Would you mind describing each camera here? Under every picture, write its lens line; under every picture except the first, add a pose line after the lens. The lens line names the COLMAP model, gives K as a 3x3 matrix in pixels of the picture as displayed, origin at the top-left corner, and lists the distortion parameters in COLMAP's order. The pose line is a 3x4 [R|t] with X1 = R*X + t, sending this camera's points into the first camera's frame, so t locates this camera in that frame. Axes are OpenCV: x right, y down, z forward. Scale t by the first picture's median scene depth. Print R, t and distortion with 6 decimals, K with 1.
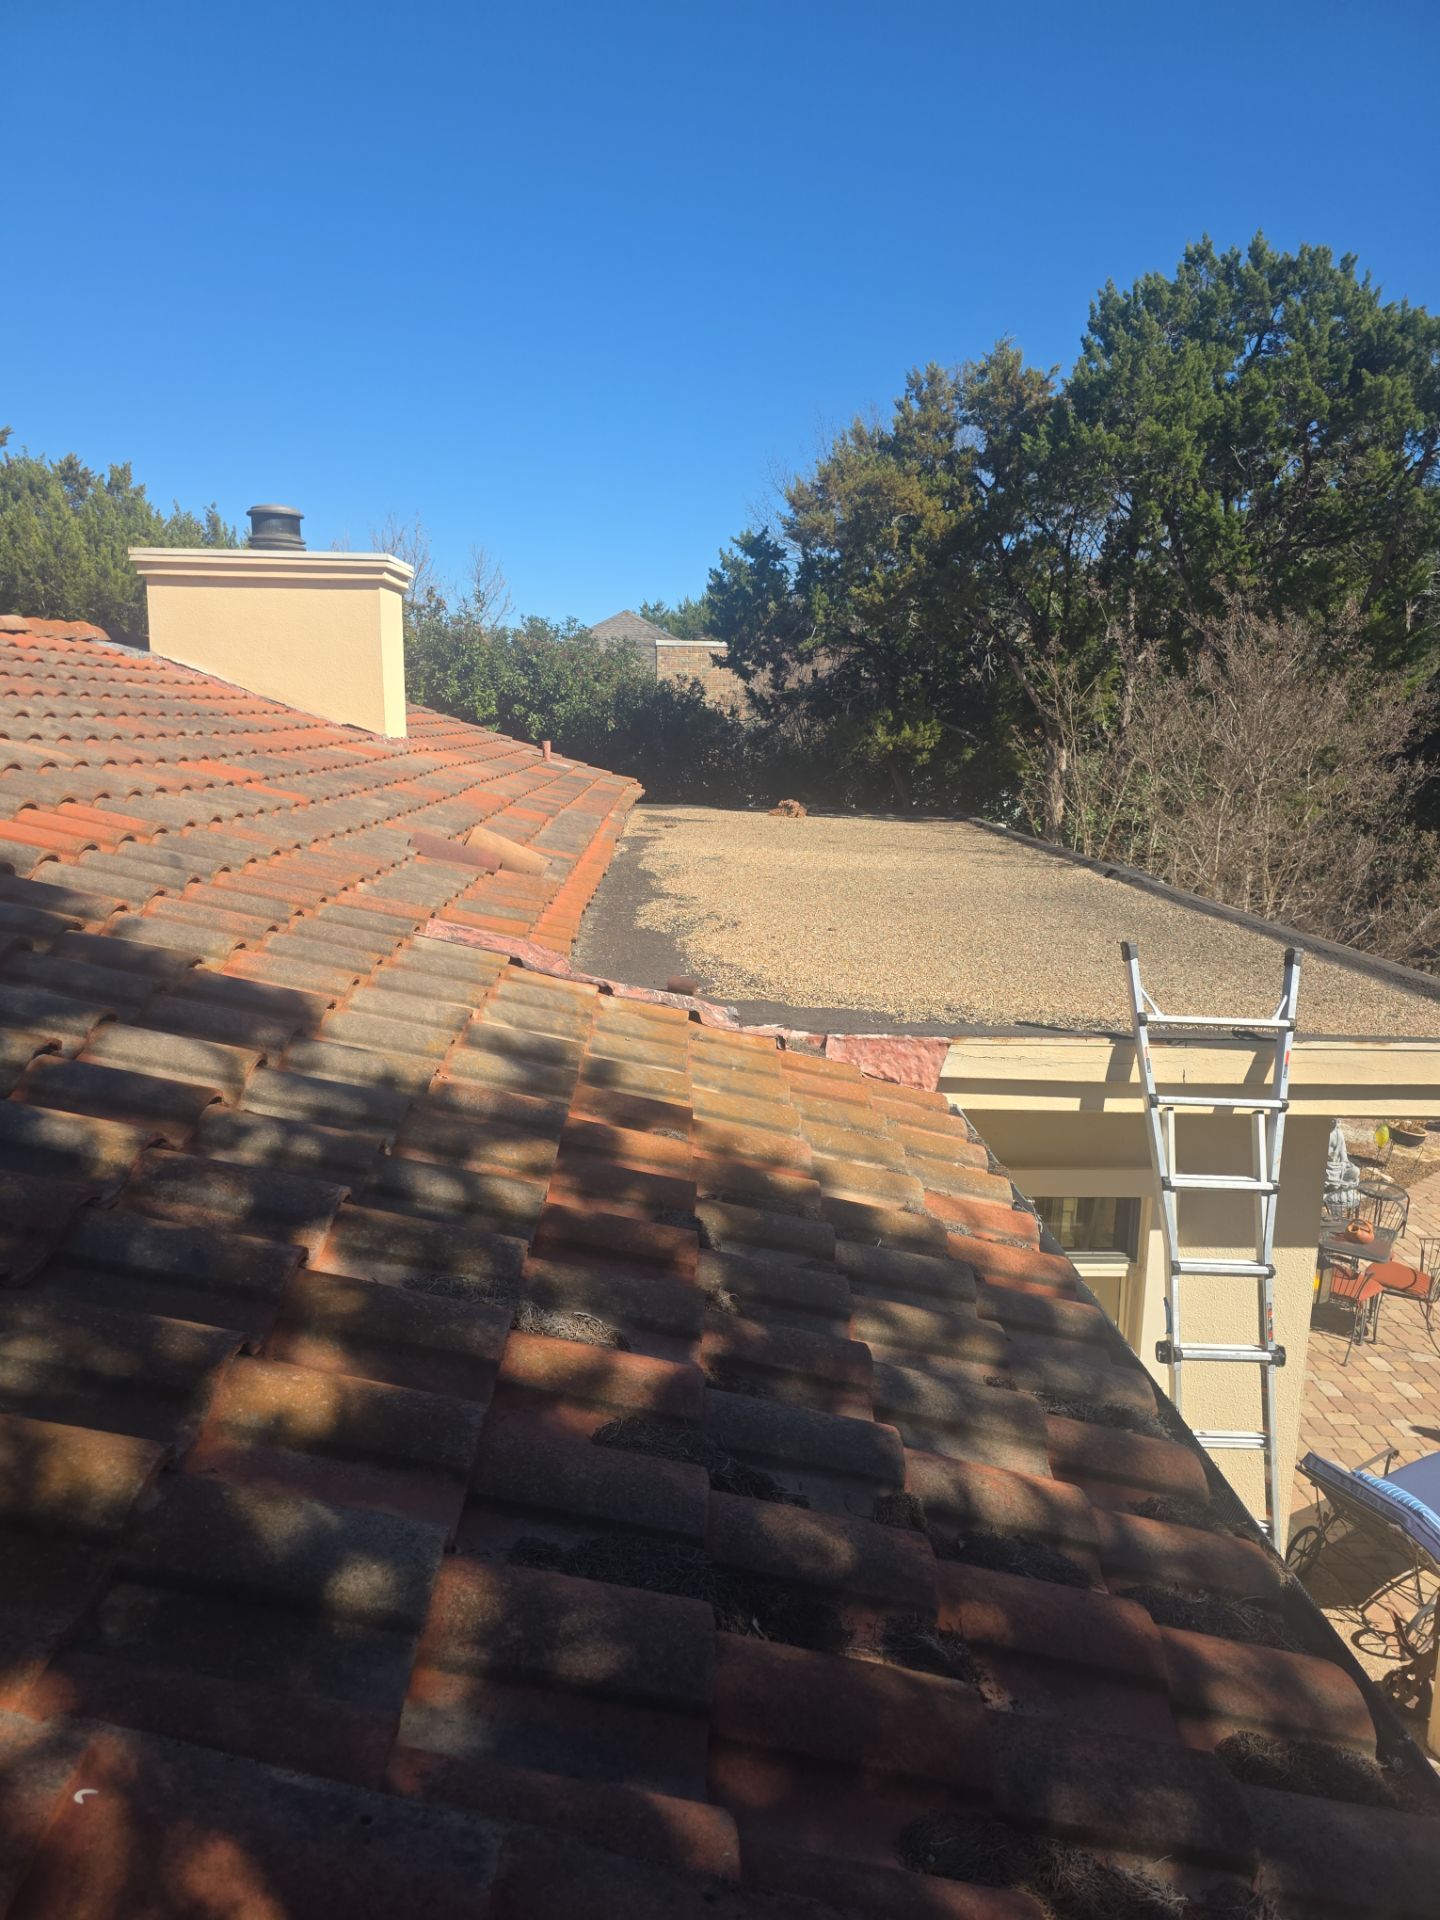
lens RADIAL K [[1284.5, 0, 720.7], [0, 1284.5, 965.8], [0, 0, 1]] dist [0.062158, -0.065612]
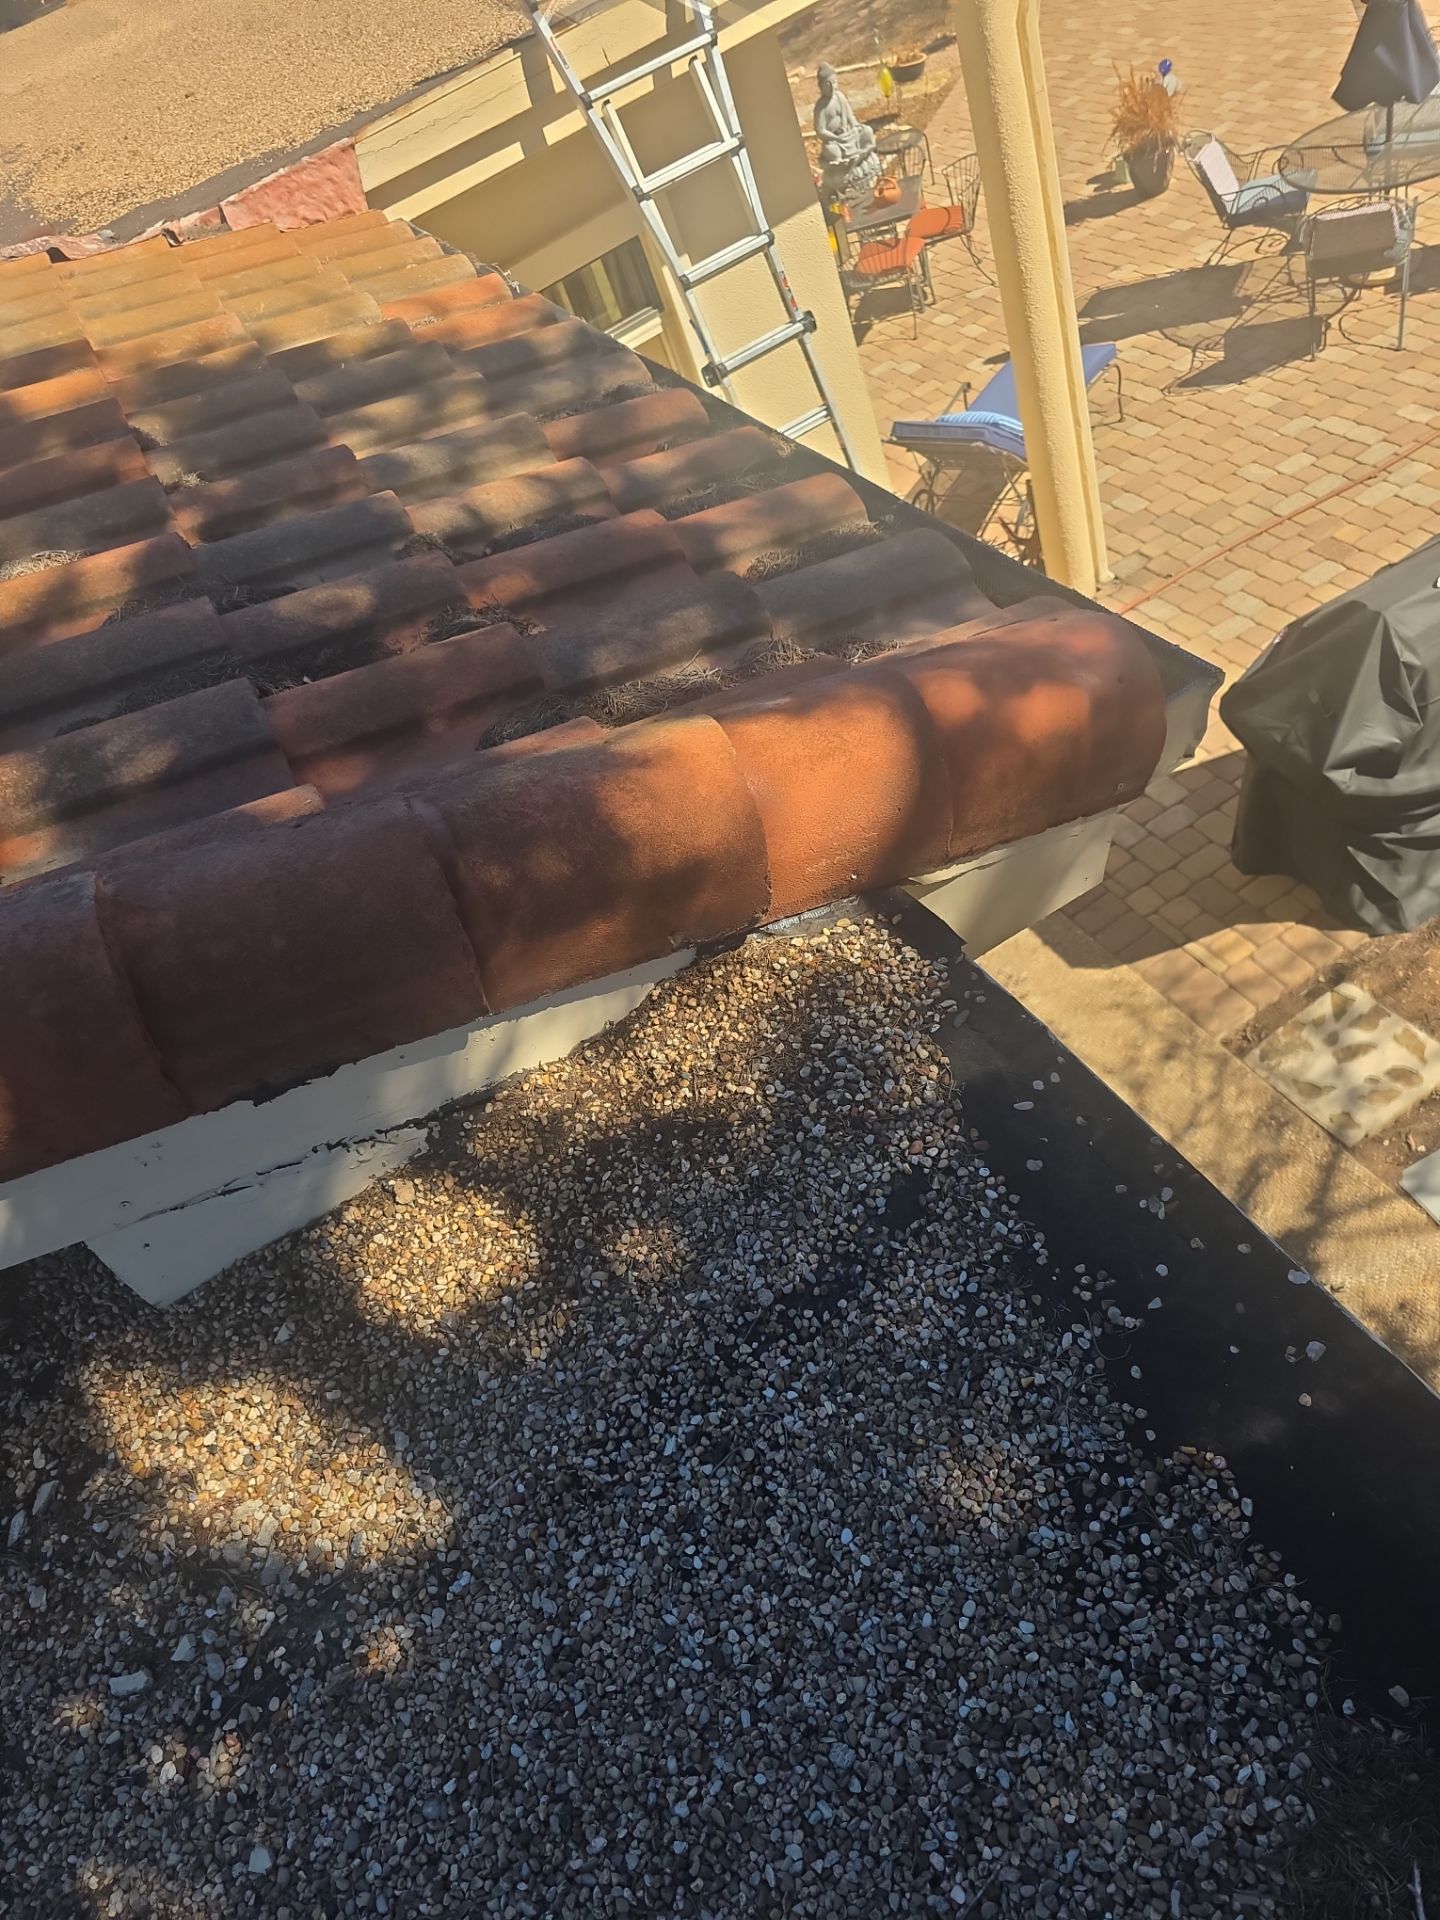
lens RADIAL K [[1284.9, 0, 719.4], [0, 1284.9, 973.8], [0, 0, 1]] dist [0.080036, -0.102607]
pose [[0.848461, -0.525352, 0.064184, 0.038054], [0.407668, 0.726052, 0.553764, 0.074106], [-0.337522, -0.443682, 0.830196, -0.032698]]
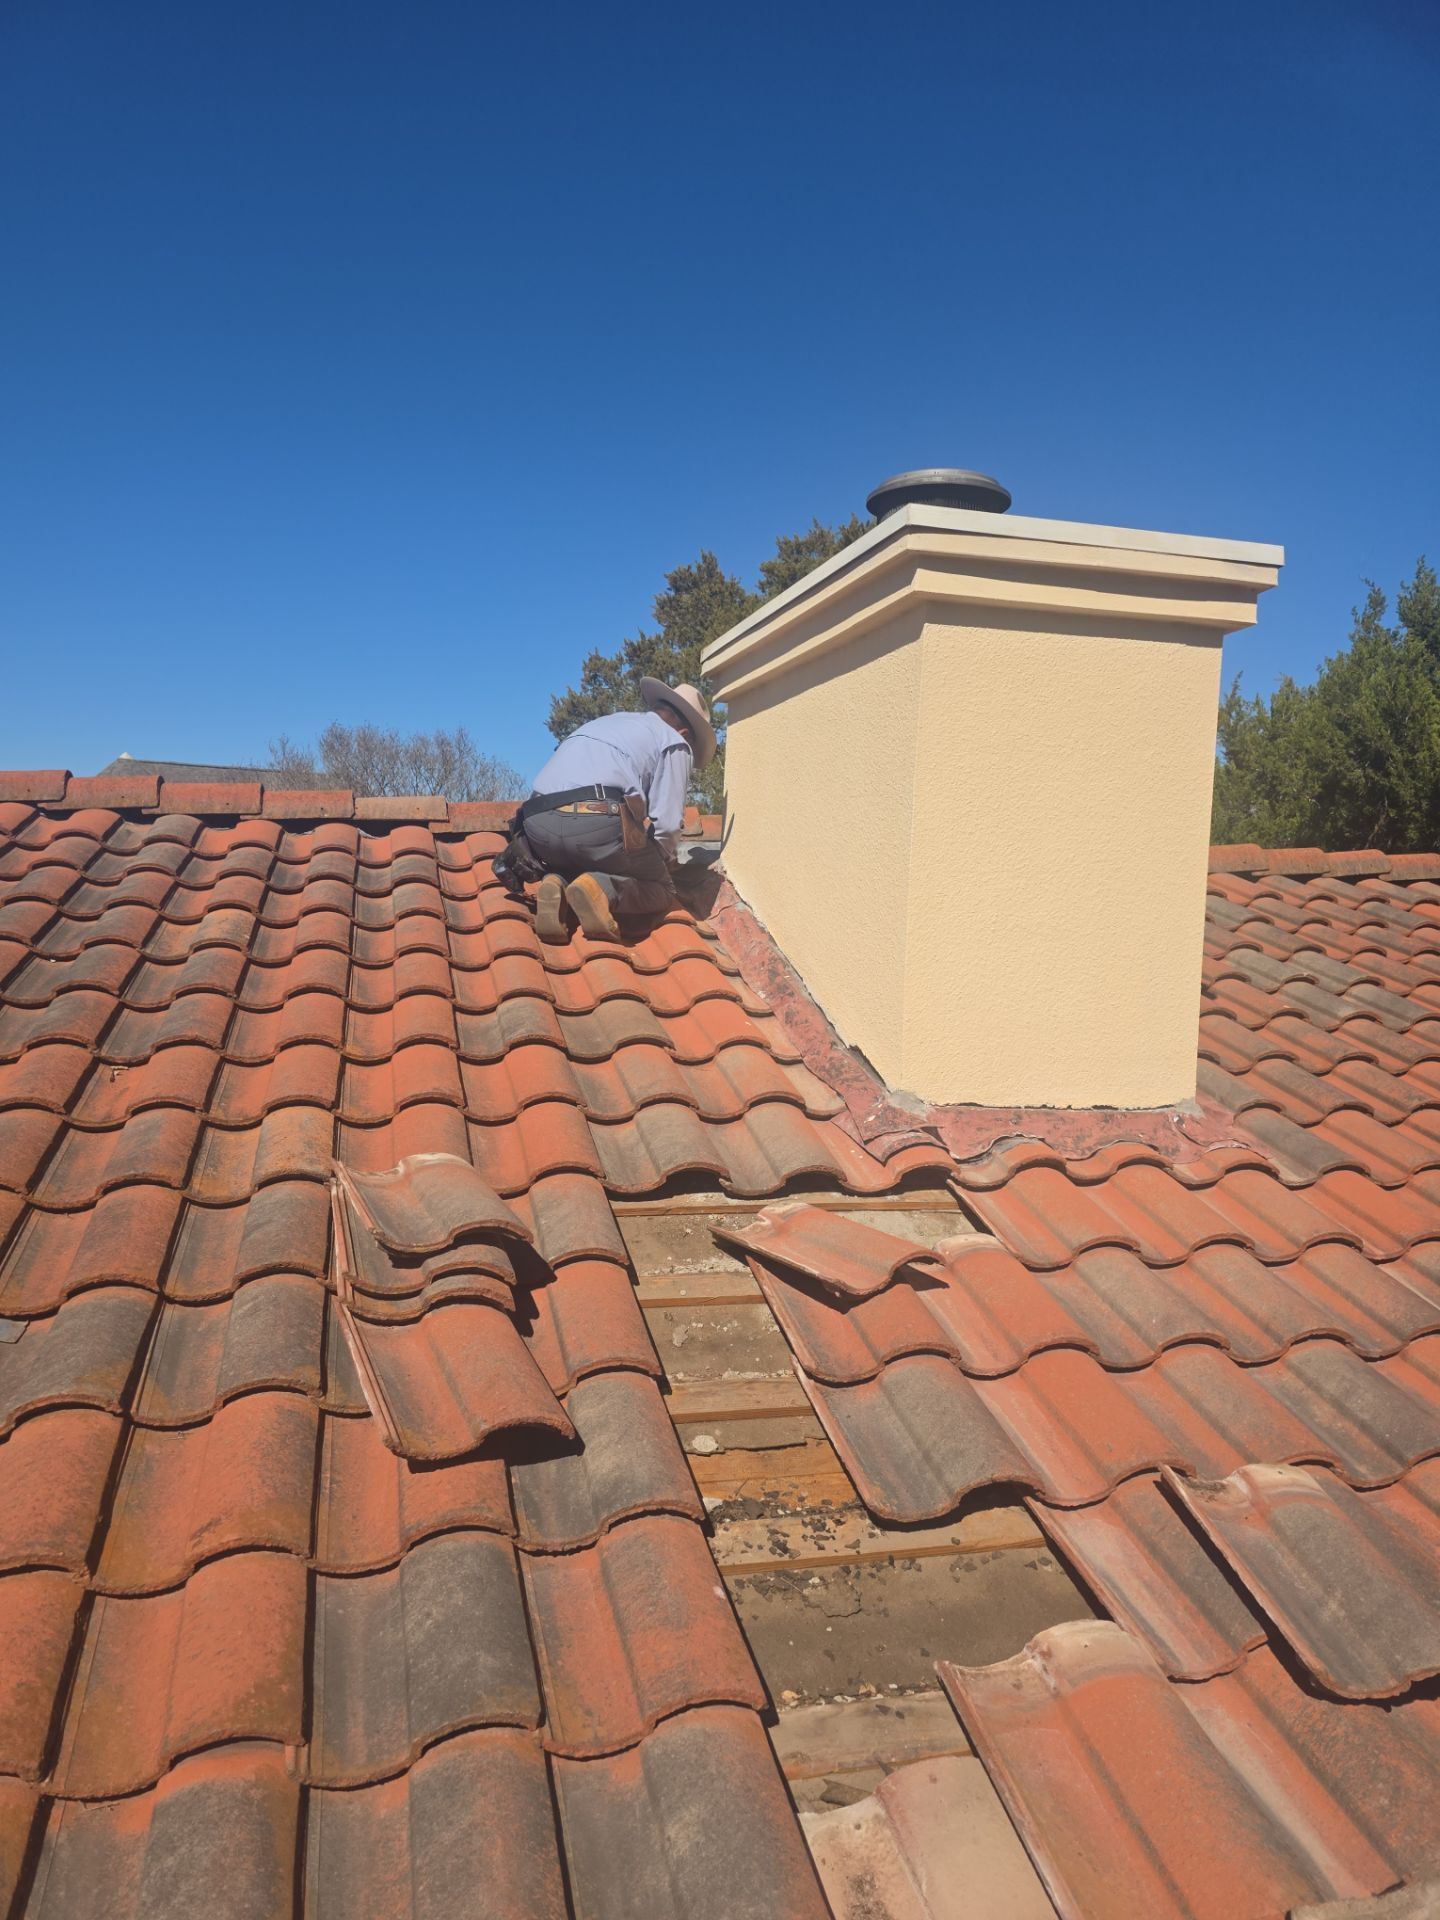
lens RADIAL K [[1291.1, 0, 712.7], [0, 1291.1, 947.5], [0, 0, 1]] dist [0.055058, -0.058458]
pose [[0.206915, 0.035424, -0.977717, 0.057172], [-0.230669, 0.972938, -0.013566, -0.384200], [0.950778, 0.228336, 0.209487, 1.726605]]
